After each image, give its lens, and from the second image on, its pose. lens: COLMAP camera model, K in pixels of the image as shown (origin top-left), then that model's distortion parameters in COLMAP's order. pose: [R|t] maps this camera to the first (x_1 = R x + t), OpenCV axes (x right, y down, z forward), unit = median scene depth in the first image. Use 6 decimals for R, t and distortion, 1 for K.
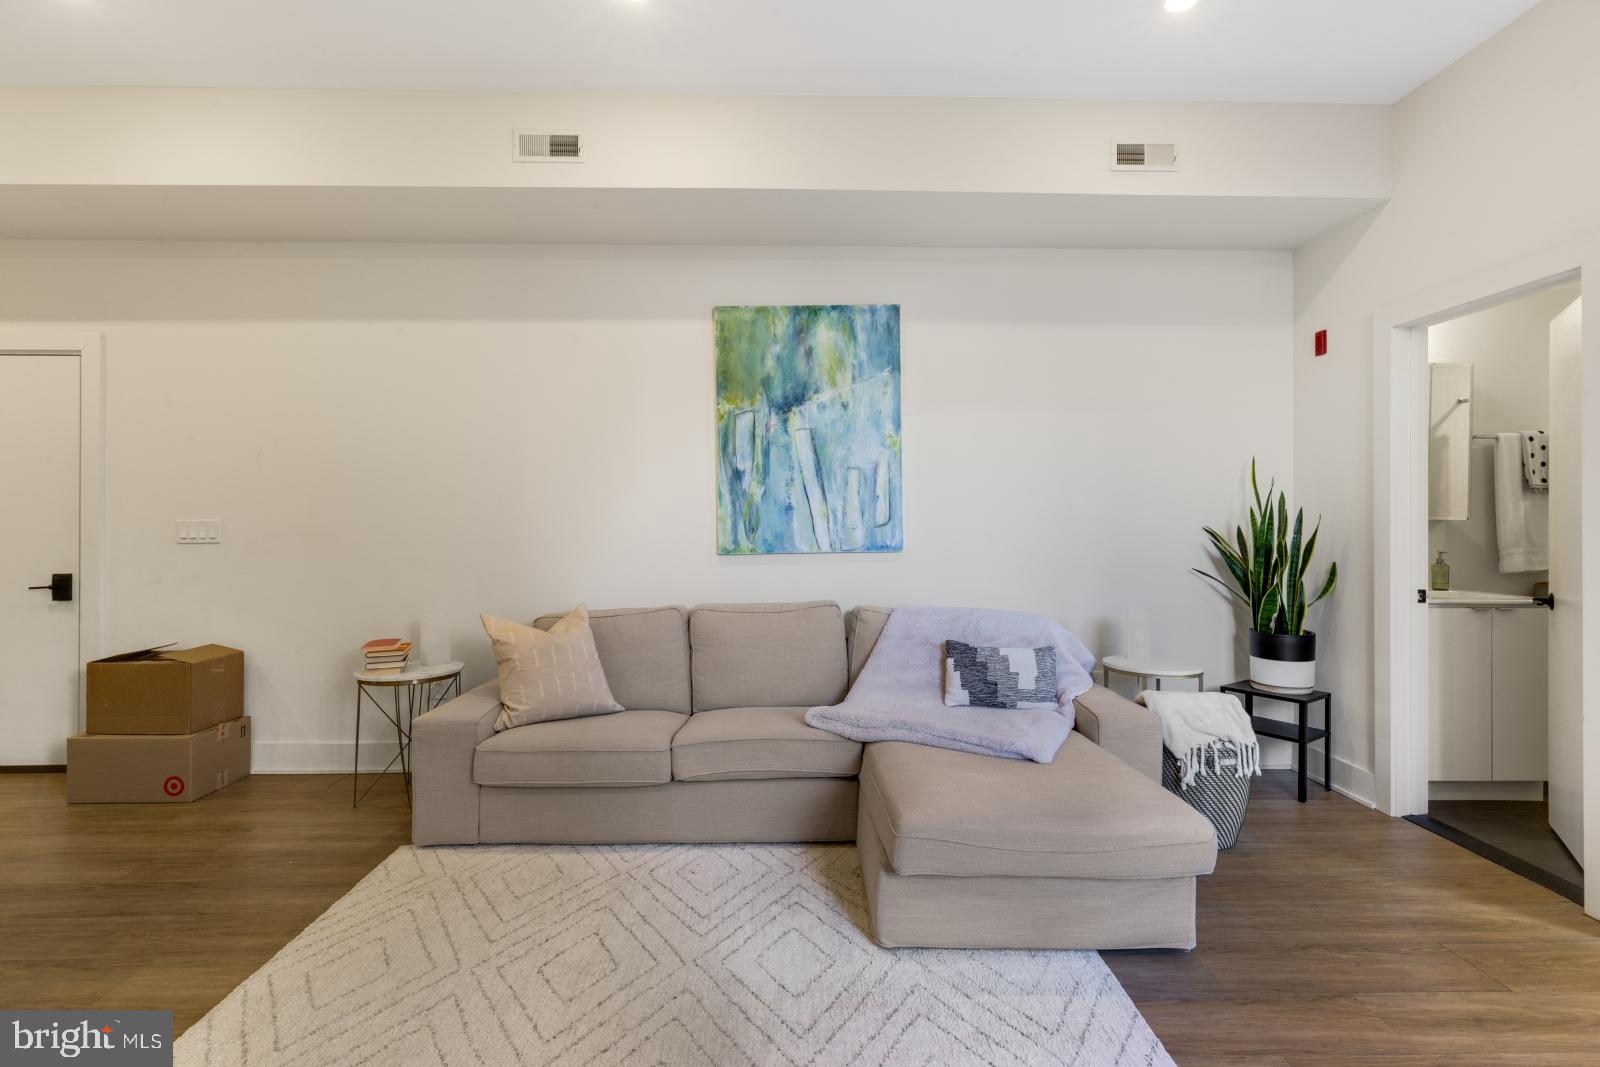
lens RADIAL K [[773.5, 0, 810.9], [0, 773.5, 518.8], [0, 0, 1]] dist [0.006514, 0.000731]
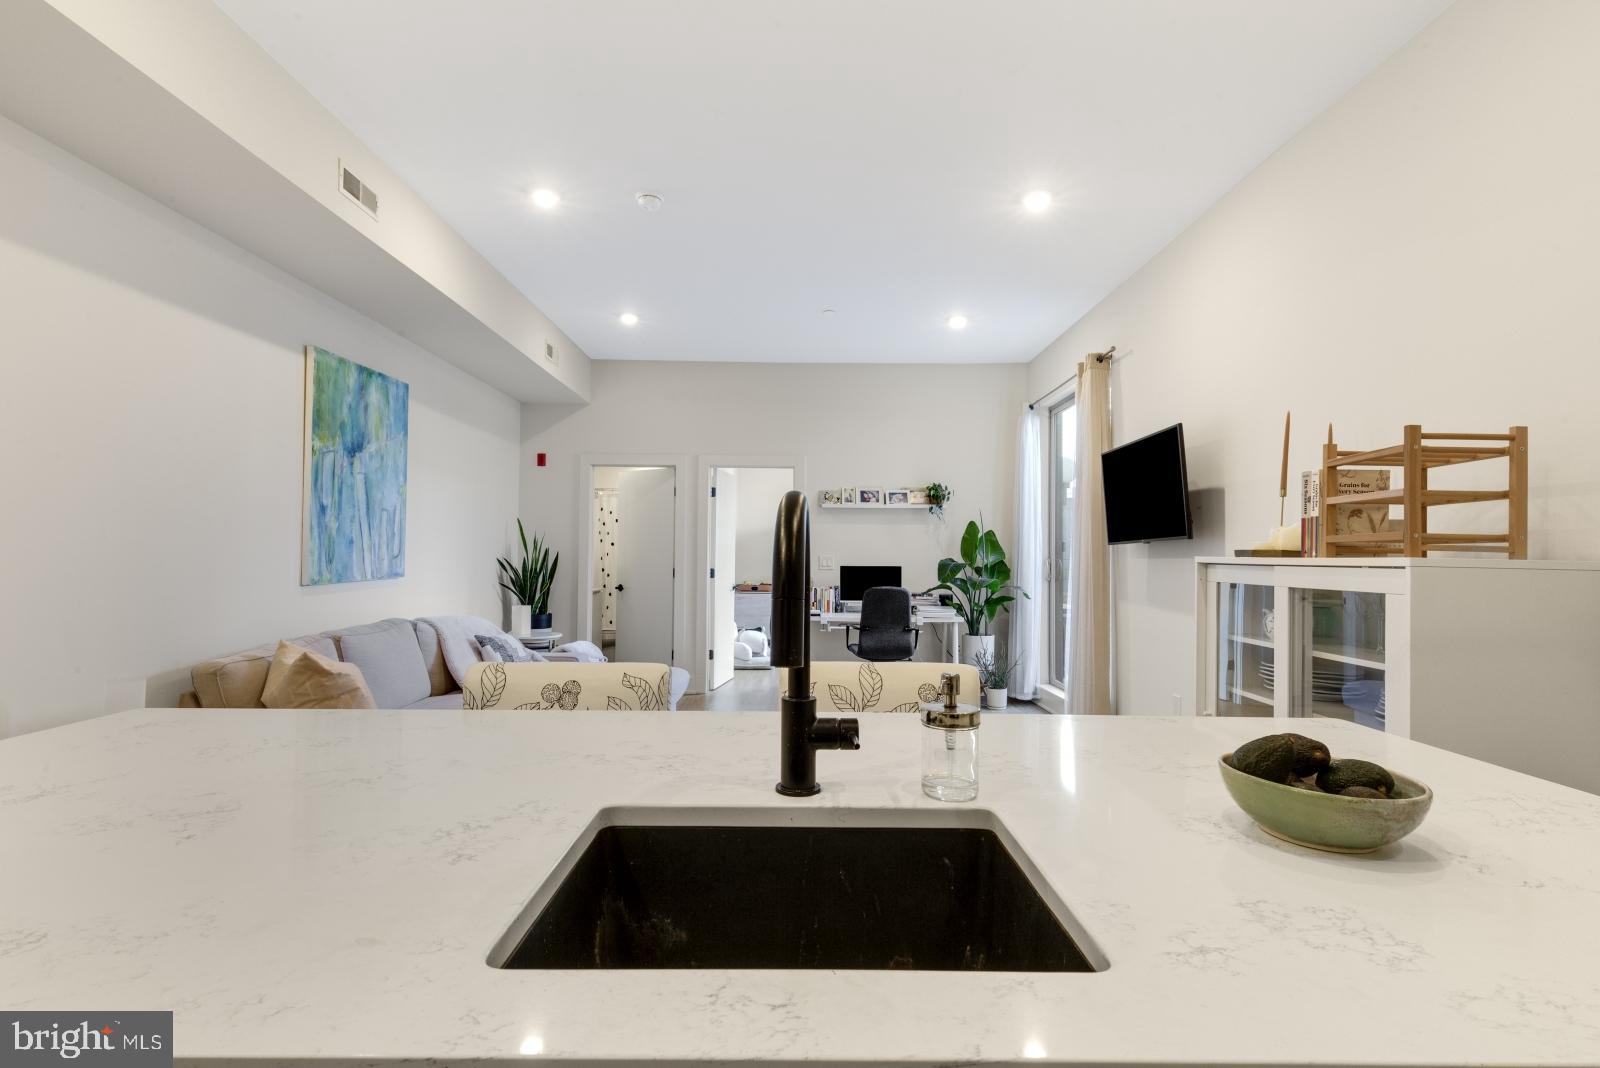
lens RADIAL K [[773.5, 0, 808.3], [0, 773.5, 543.6], [0, 0, 1]] dist [0.006514, 0.000731]
pose [[0.002612, 0.014740, 0.999888, -1.155909], [-0.000727, 0.999891, -0.014738, 0.005241], [-0.999996, -0.000688, 0.002622, 0.333646]]
